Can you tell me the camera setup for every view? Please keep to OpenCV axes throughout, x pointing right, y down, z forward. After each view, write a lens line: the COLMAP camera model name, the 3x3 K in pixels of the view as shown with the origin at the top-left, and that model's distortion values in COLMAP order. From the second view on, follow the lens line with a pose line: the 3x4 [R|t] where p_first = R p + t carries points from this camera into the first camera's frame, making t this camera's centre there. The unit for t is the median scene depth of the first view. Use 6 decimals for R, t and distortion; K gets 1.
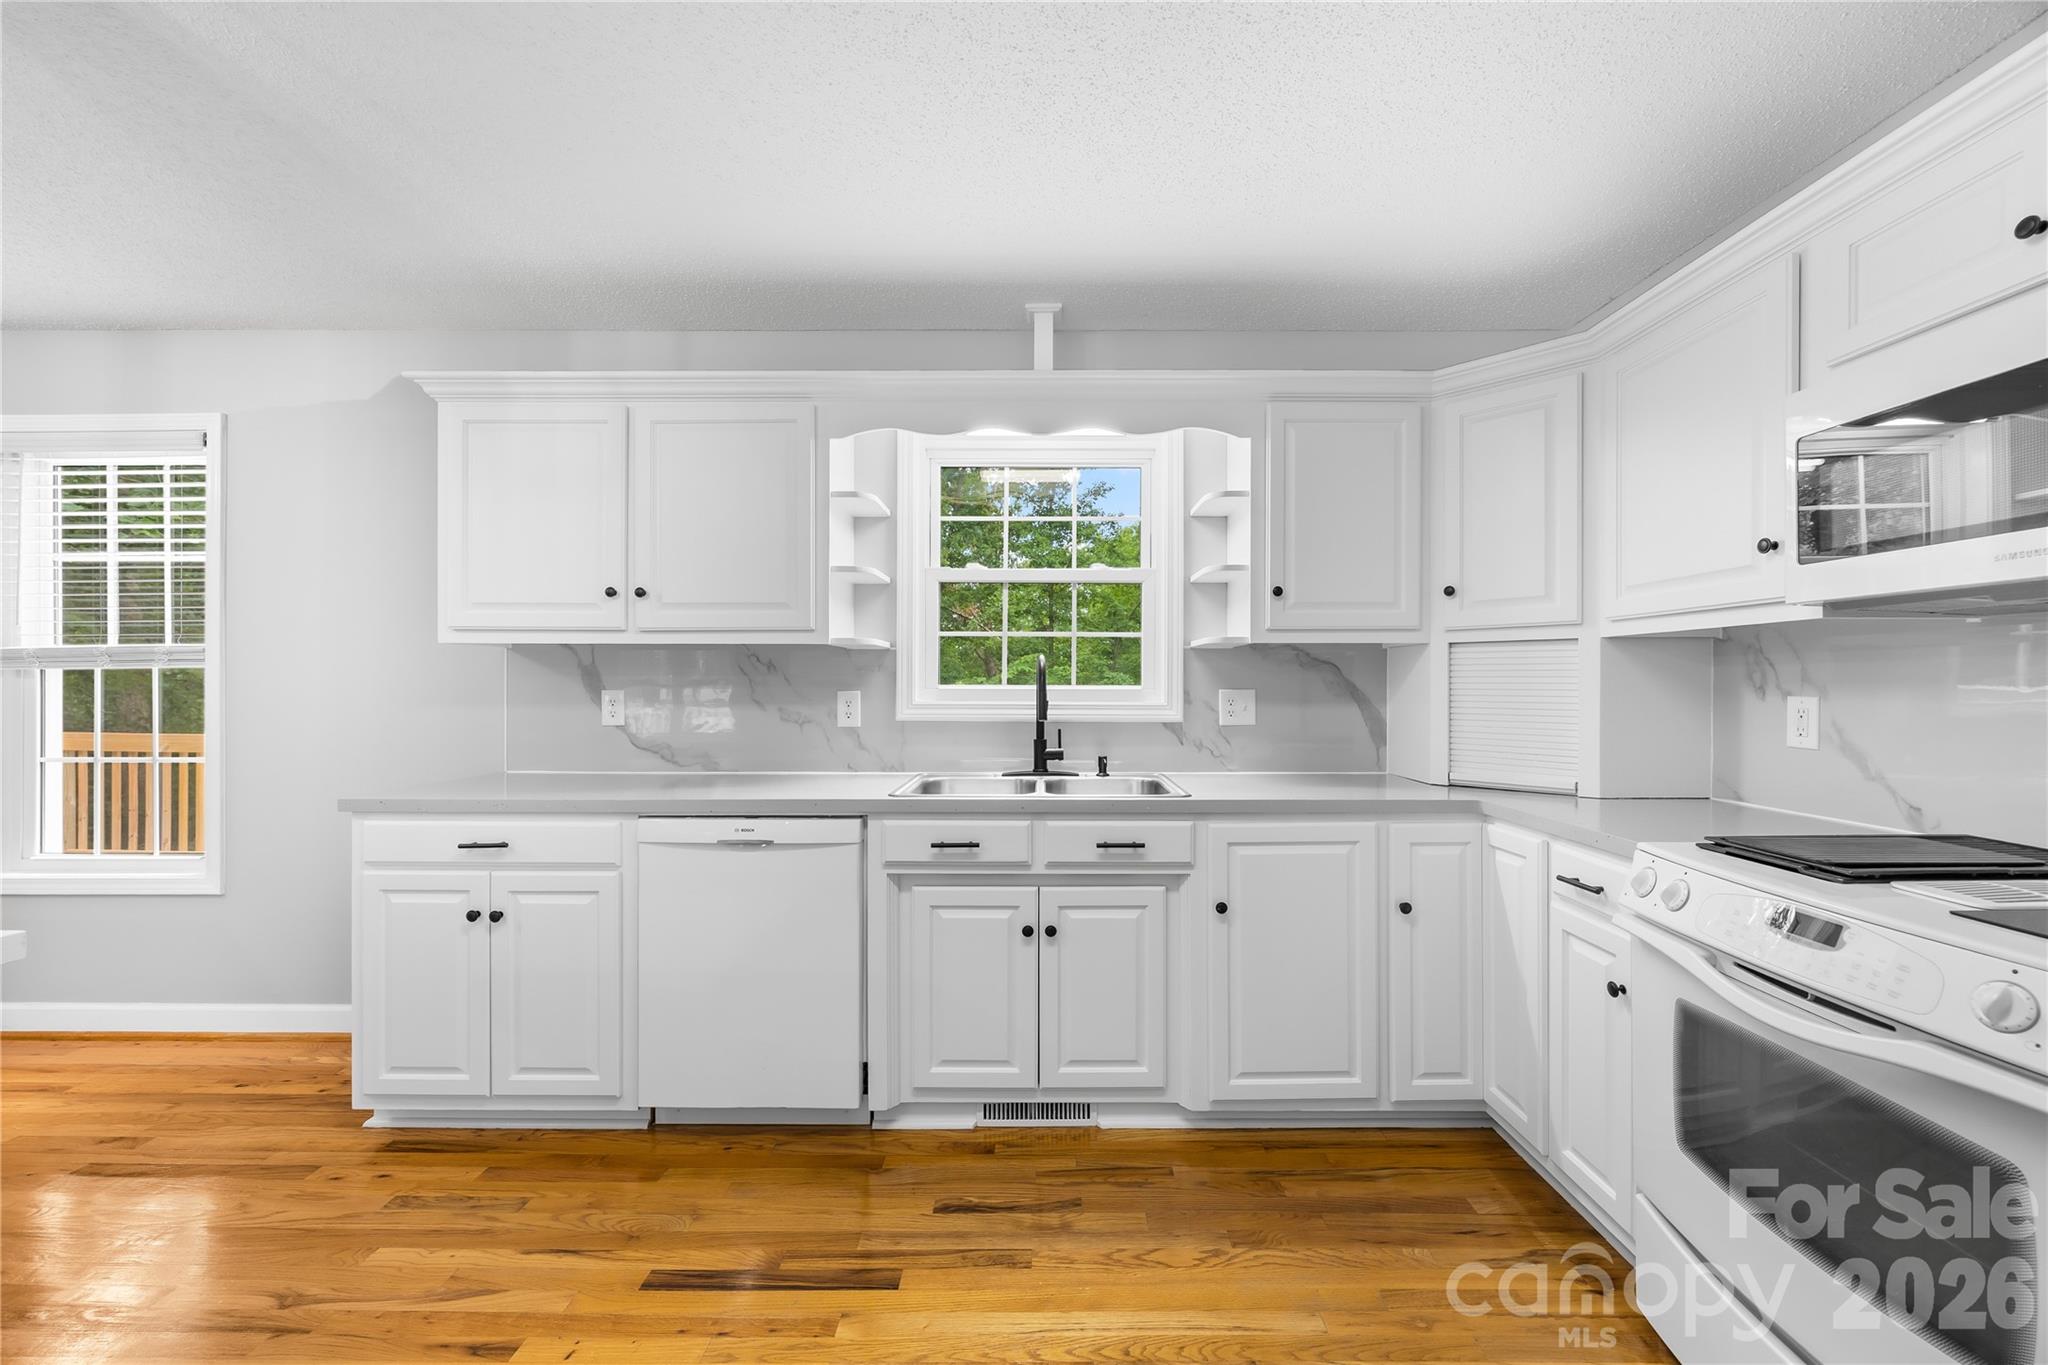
lens RADIAL K [[778.9, 0, 1025.9], [0, 778.9, 675.1], [0, 0, 1]] dist [-0.002827, -0.000199]
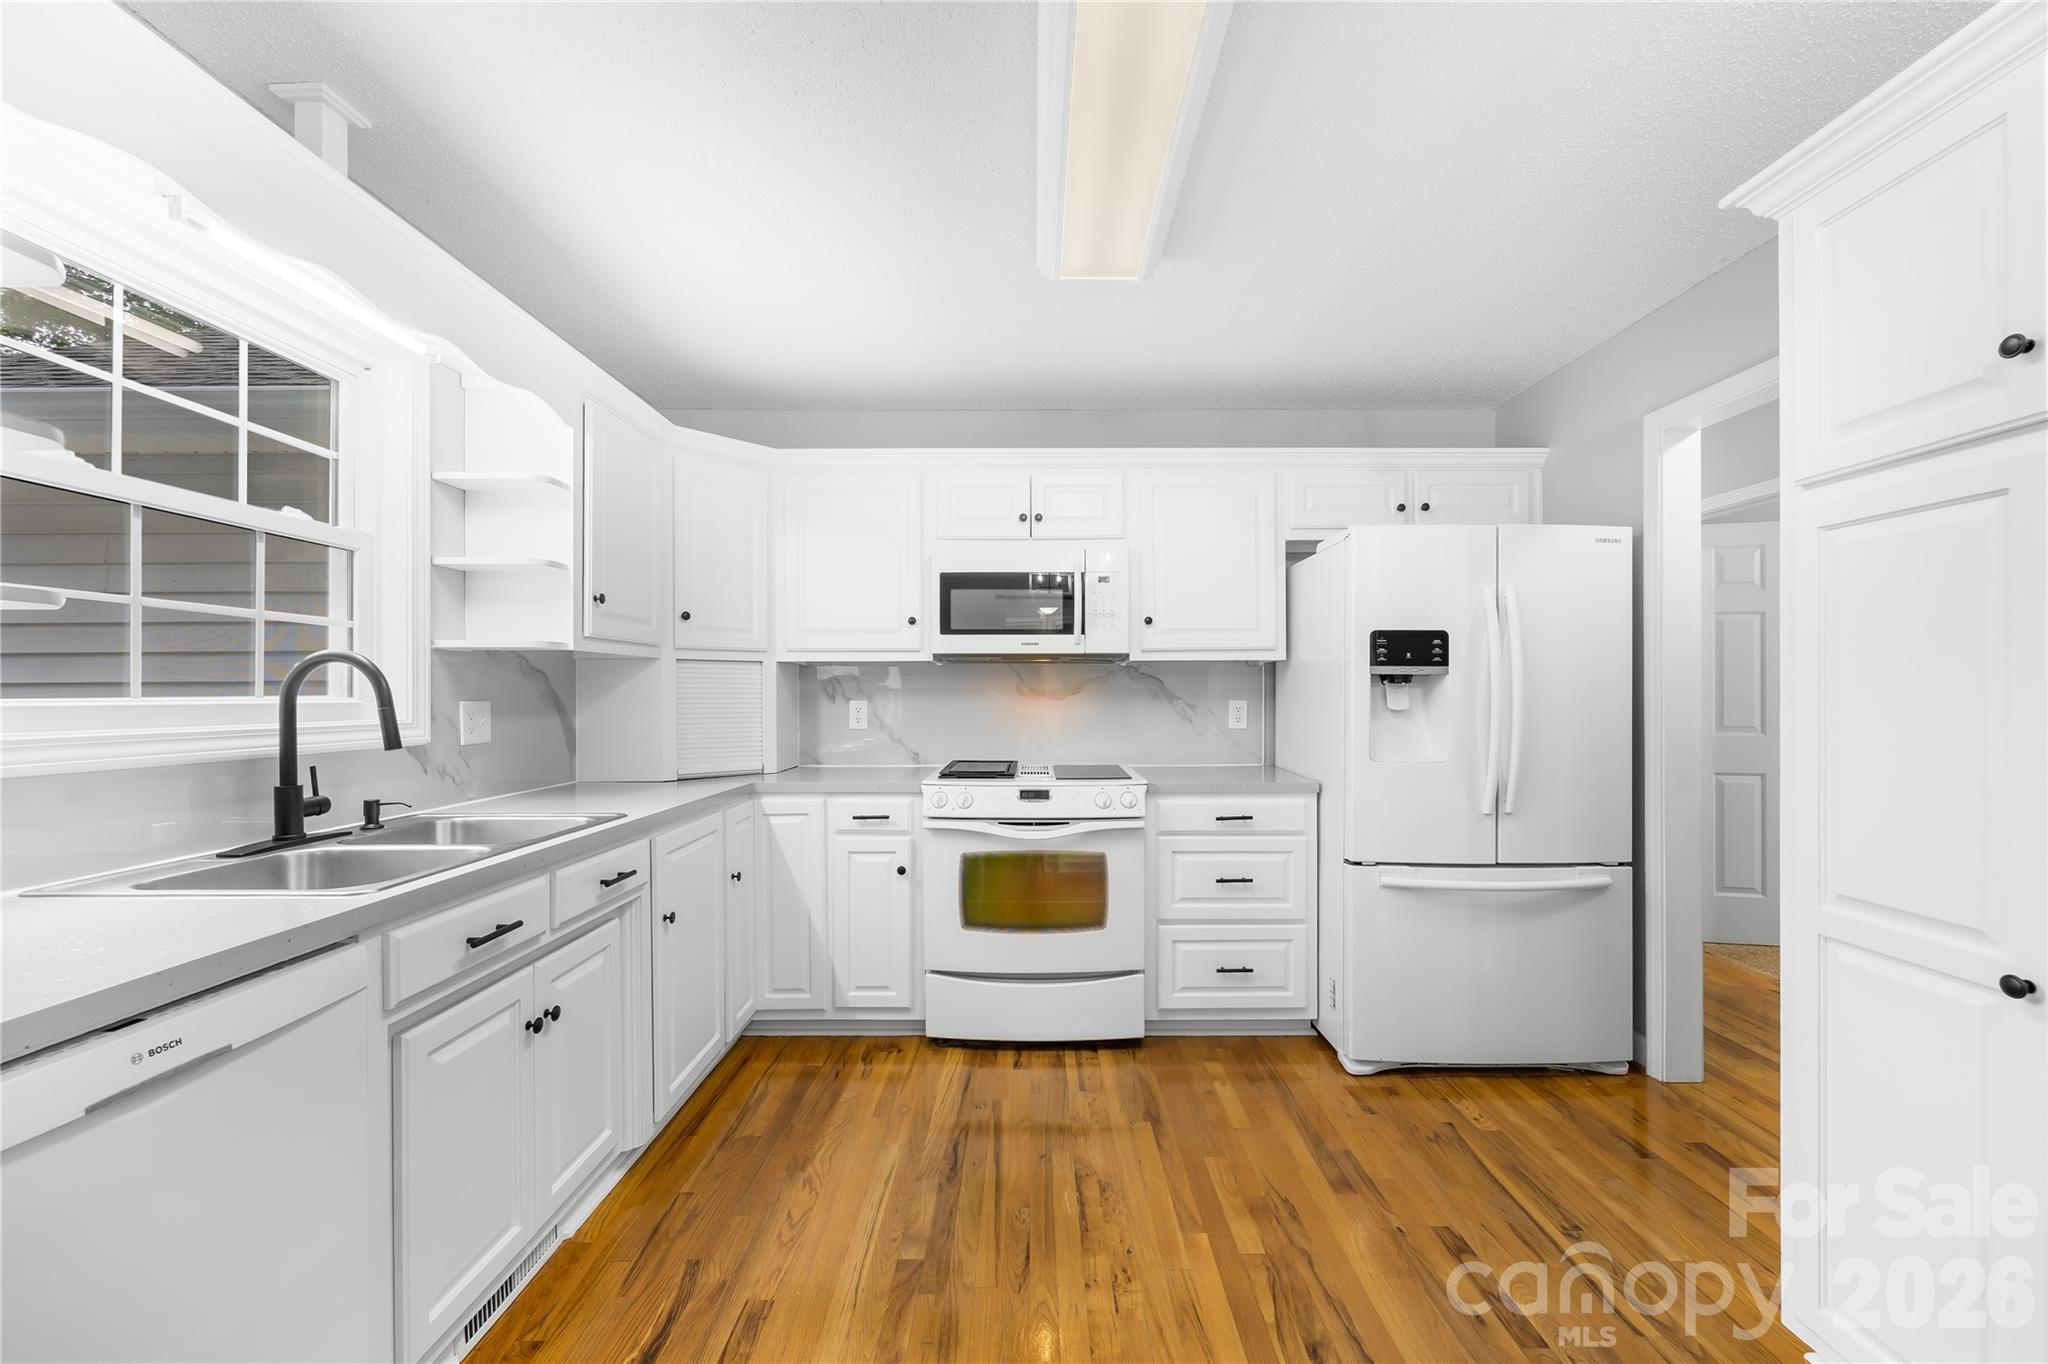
lens RADIAL K [[815.0, 0, 1021.9], [0, 815.0, 675.0], [0, 0, 1]] dist [0.001068, 0.000233]
pose [[0.004866, 0.023121, 0.999721, -0.767698], [-0.010624, 0.999677, -0.023068, 0.006386], [-0.999932, -0.010509, 0.005110, 0.525121]]
